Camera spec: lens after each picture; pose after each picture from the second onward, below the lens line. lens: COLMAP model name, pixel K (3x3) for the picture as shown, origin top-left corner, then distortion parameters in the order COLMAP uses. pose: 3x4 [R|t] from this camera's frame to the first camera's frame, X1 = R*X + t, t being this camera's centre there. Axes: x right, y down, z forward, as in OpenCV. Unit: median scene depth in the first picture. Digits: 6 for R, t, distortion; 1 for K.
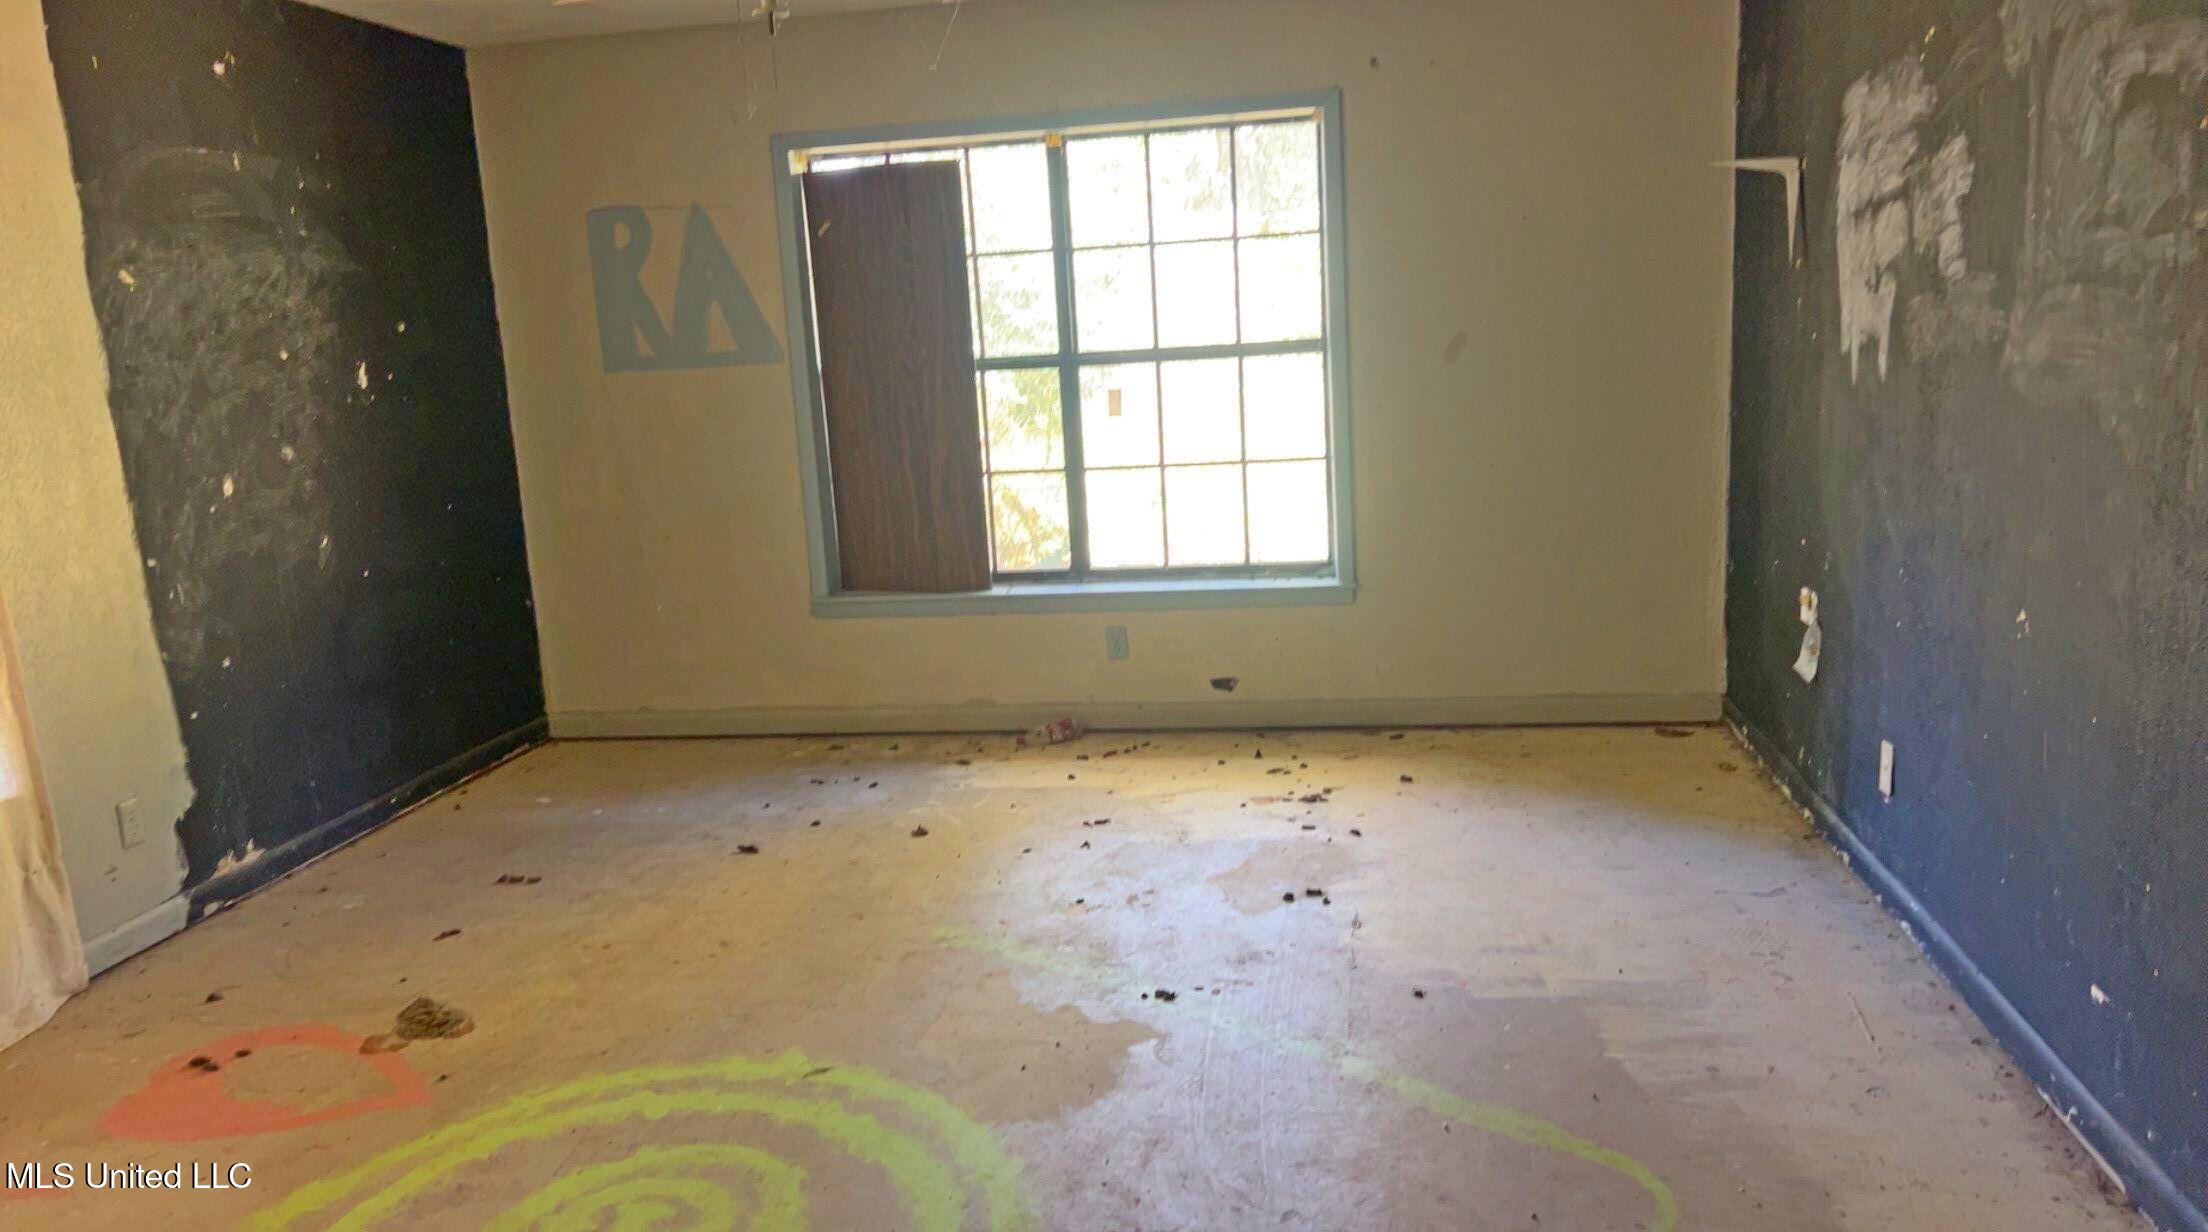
lens RADIAL K [[1547.7, 0, 1070.9], [0, 1547.7, 615.1], [0, 0, 1]] dist [0.048761, -0.049541]
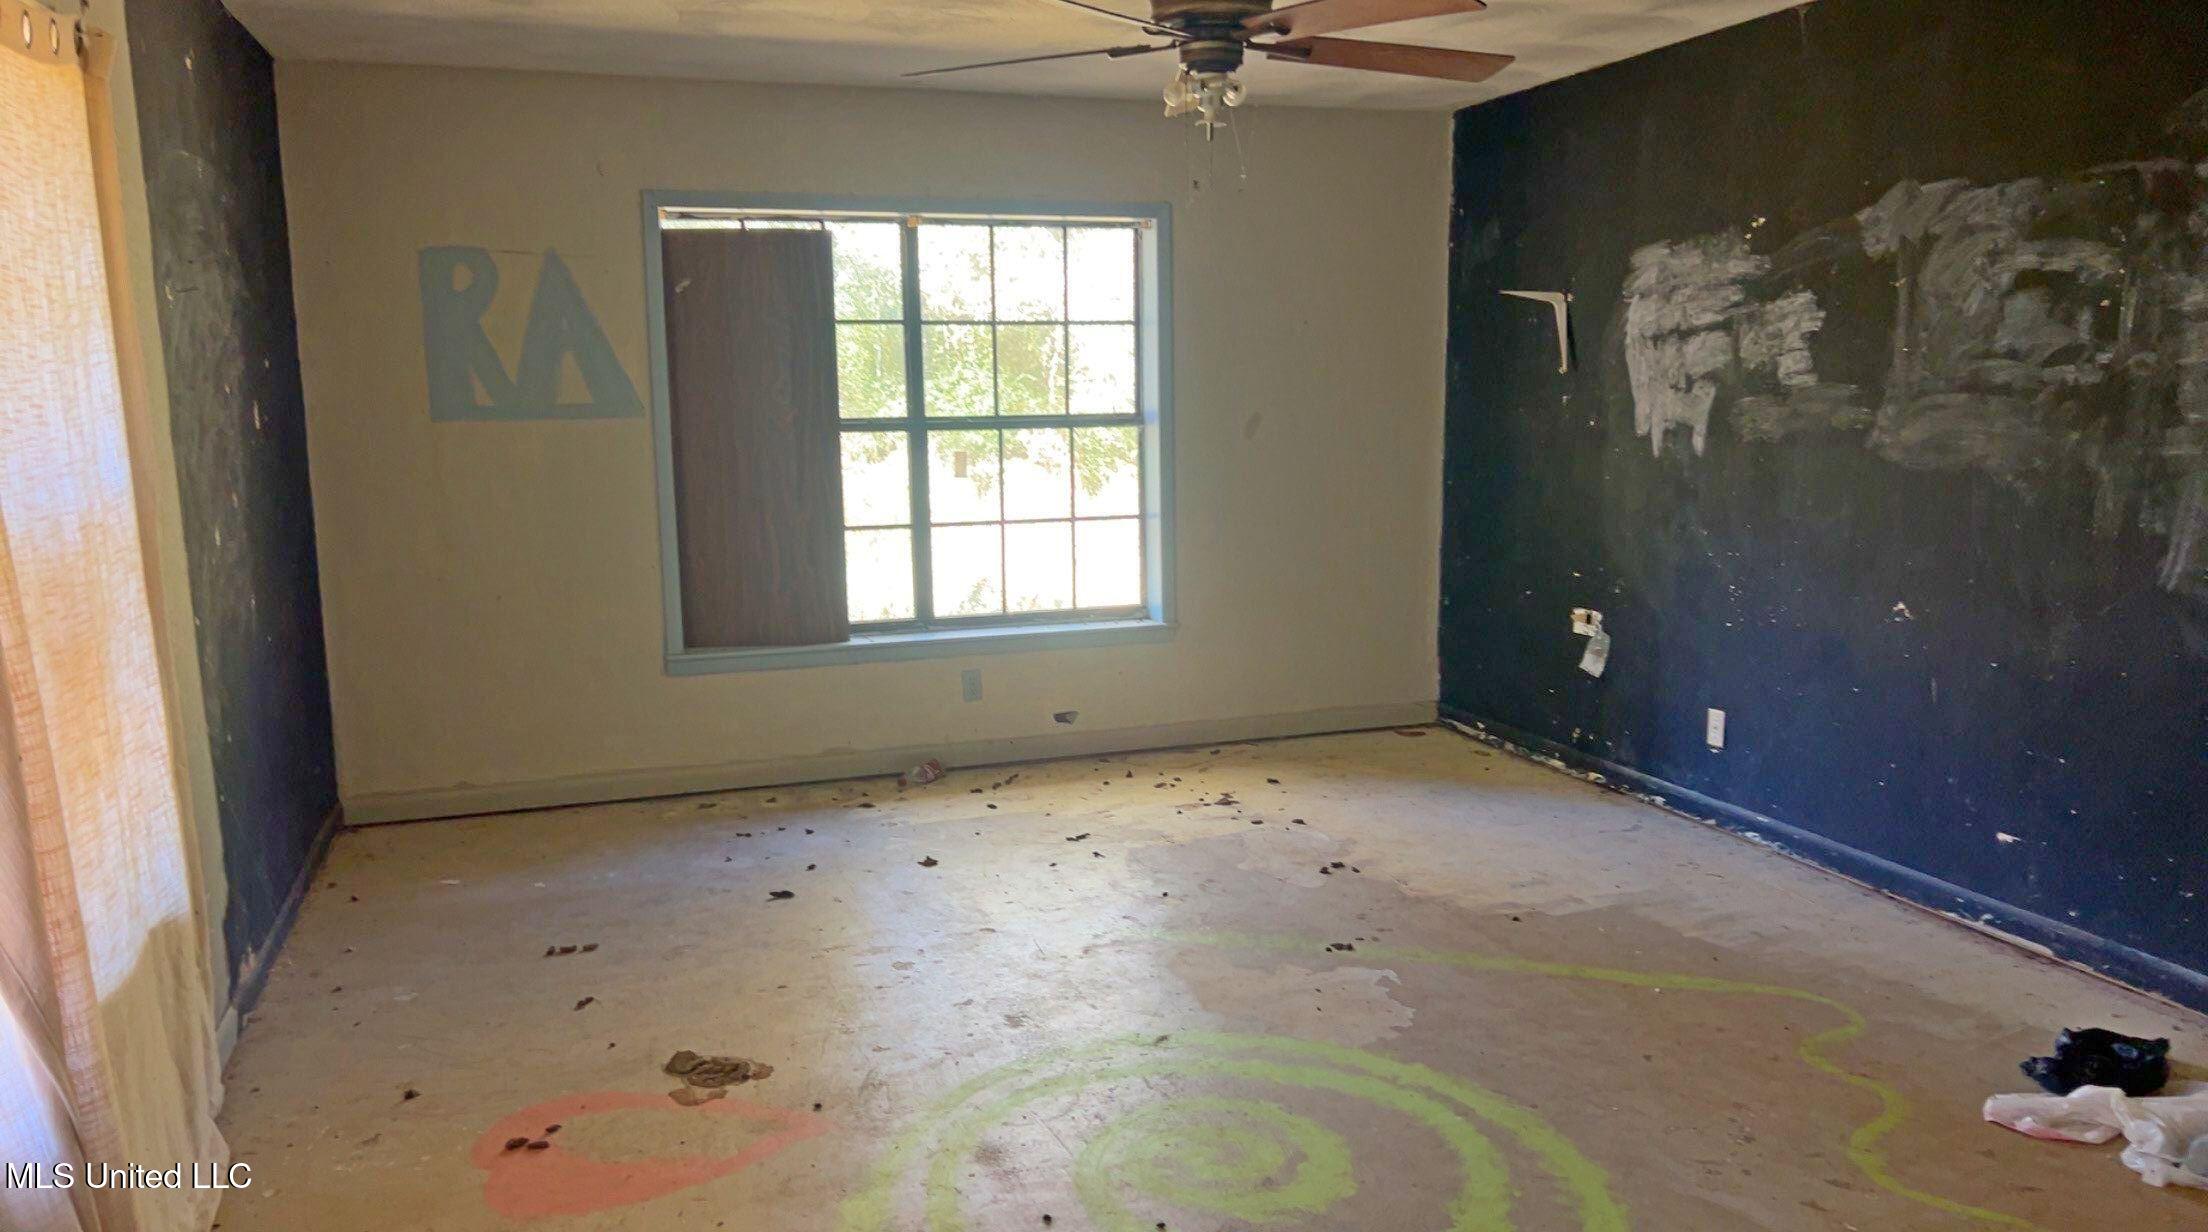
lens RADIAL K [[1547.7, 0, 1070.9], [0, 1547.7, 615.1], [0, 0, 1]] dist [0.048761, -0.049541]
pose [[0.886685, -0.025073, 0.461693, -0.427629], [0.048716, 0.998037, -0.039360, 0.015601], [-0.459800, 0.057392, 0.886166, 0.007814]]
